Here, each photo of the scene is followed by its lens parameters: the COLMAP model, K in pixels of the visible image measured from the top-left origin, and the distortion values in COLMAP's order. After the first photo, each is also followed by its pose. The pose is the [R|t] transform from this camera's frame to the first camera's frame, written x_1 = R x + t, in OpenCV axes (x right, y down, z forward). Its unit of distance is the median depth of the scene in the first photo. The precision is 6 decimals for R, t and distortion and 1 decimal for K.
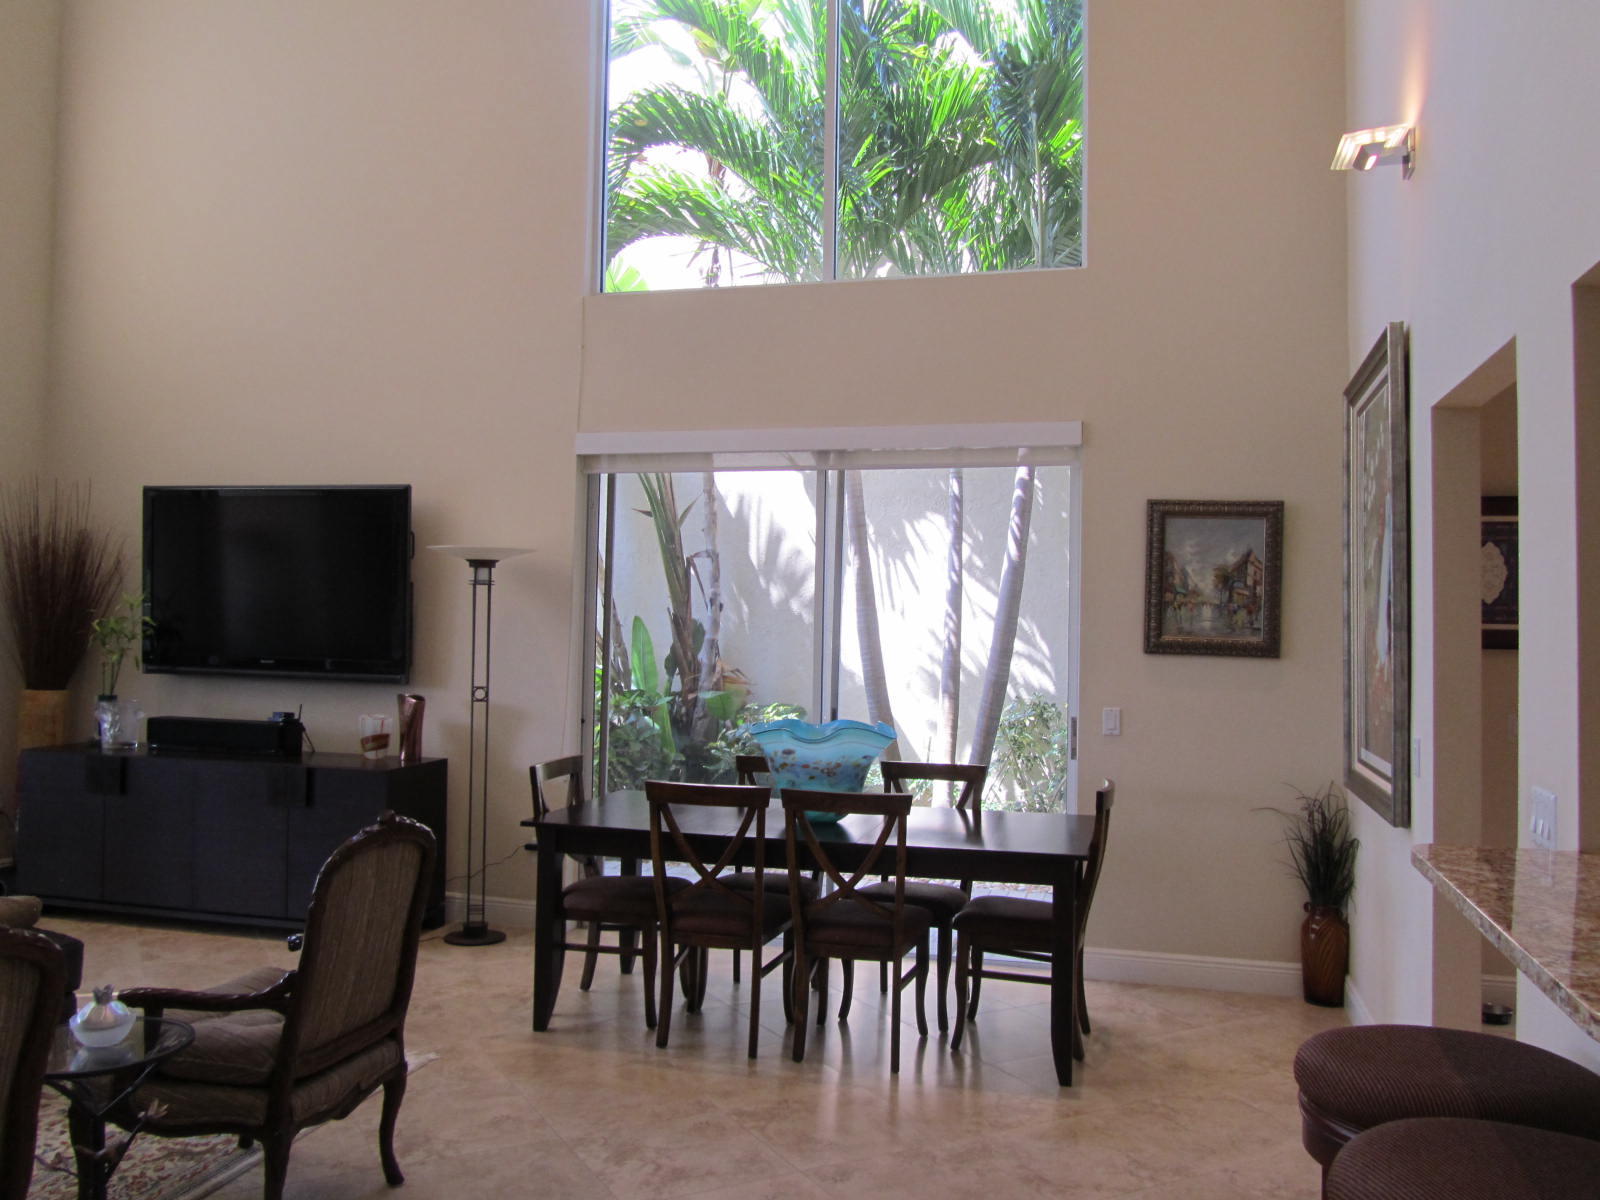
lens RADIAL K [[1313.2, 0, 809.3], [0, 1313.2, 602.8], [0, 0, 1]] dist [-0.044701, 0.015699]
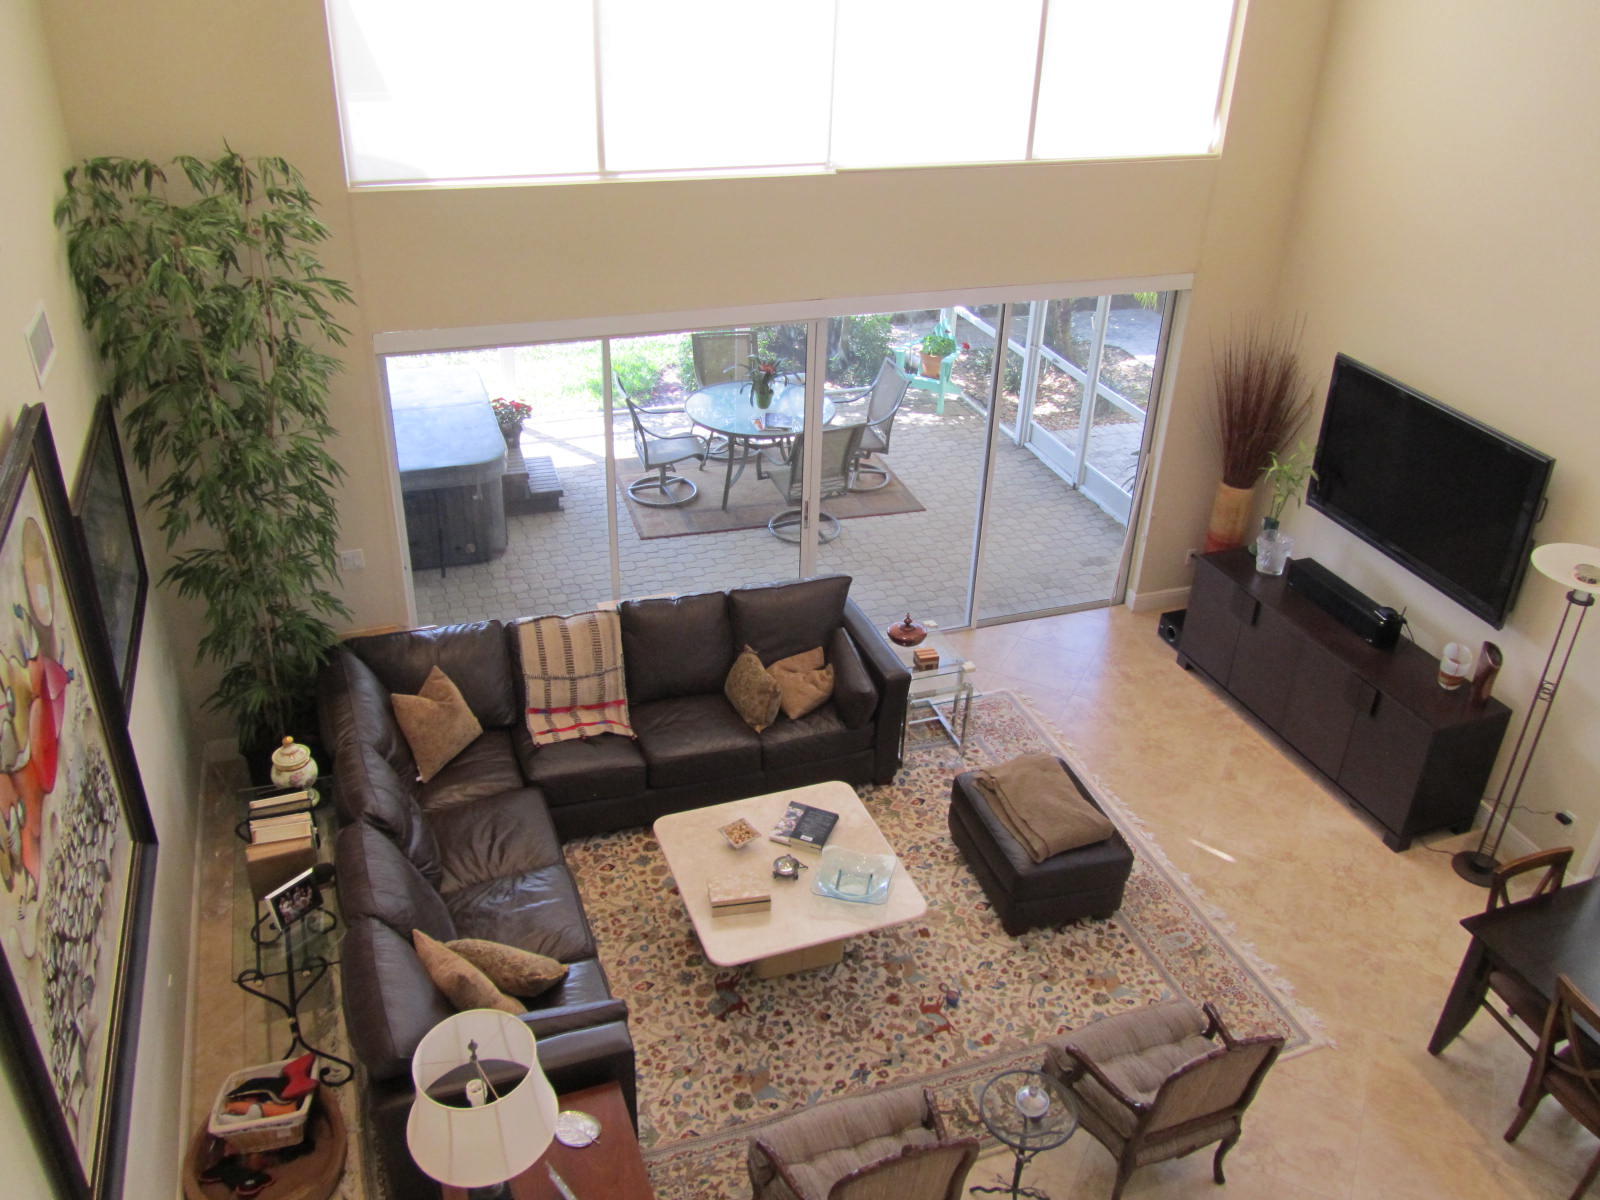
lens RADIAL K [[1313.2, 0, 805.5], [0, 1313.2, 600.1], [0, 0, 1]] dist [-0.044701, 0.015699]
pose [[0.570176, 0.404883, -0.714821, 0.122780], [-0.006896, 0.872445, 0.488663, -0.496367], [0.821494, -0.273694, 0.500240, 0.010861]]
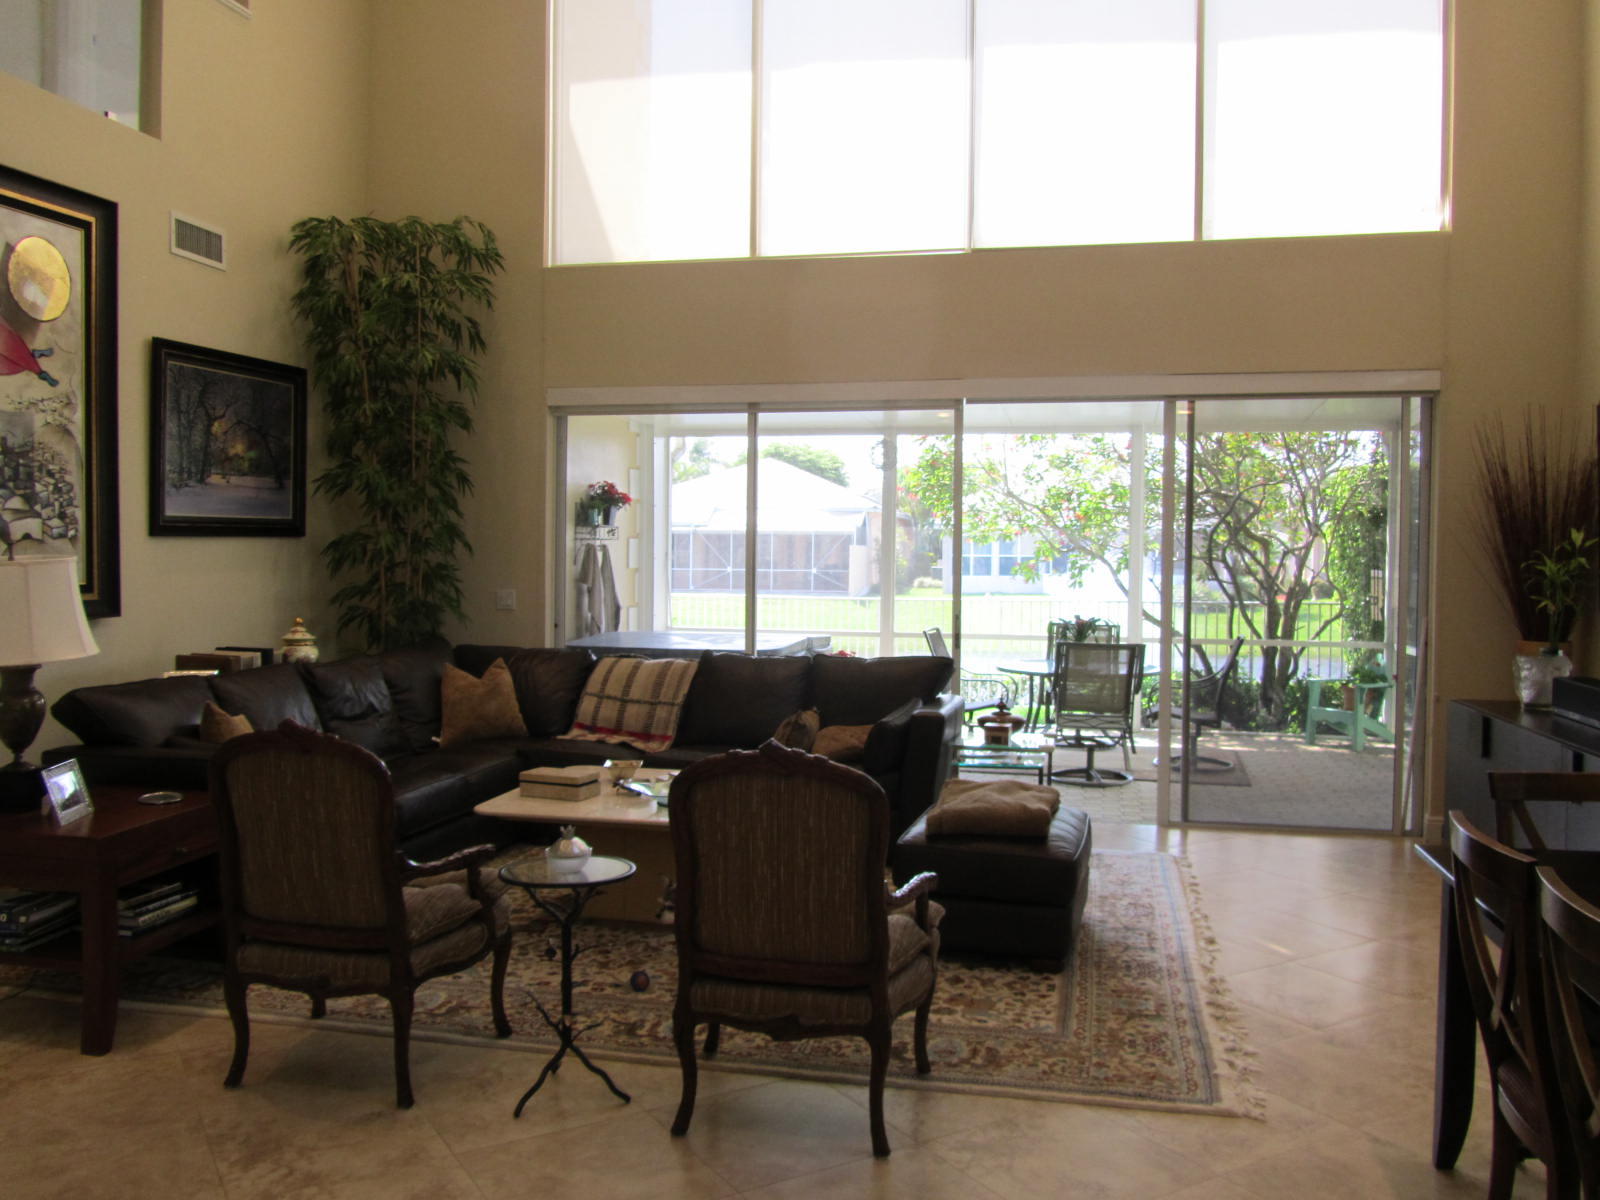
lens RADIAL K [[1313.2, 0, 807.9], [0, 1313.2, 603.7], [0, 0, 1]] dist [-0.044701, 0.015699]
pose [[0.039499, 0.016541, -0.999083, 0.331526], [0.011788, 0.999786, 0.017018, 0.021808], [0.999150, -0.012449, 0.039296, 0.507851]]
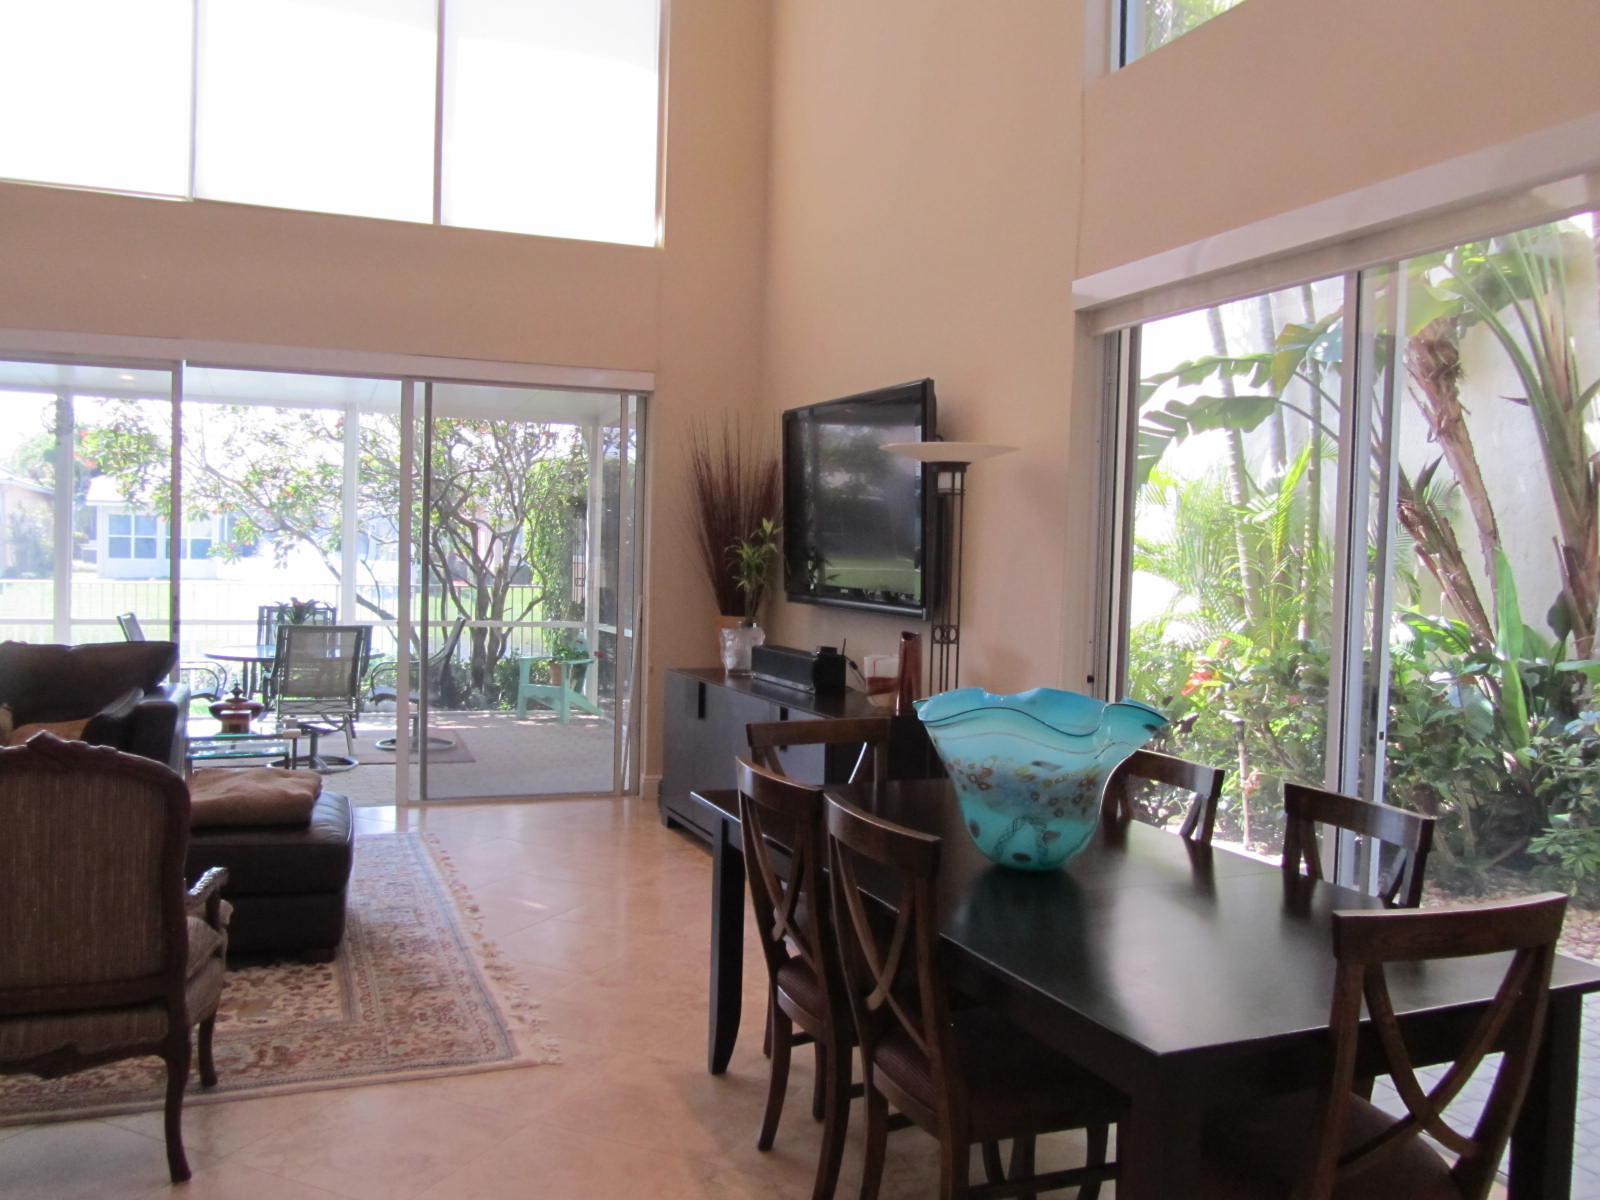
lens RADIAL K [[1313.2, 0, 799.9], [0, 1313.2, 606.1], [0, 0, 1]] dist [-0.044701, 0.015699]
pose [[0.599249, 0.026137, -0.800136, 0.323069], [0.001506, 0.999428, 0.033775, 0.026347], [0.800561, -0.021444, 0.598867, 0.458427]]
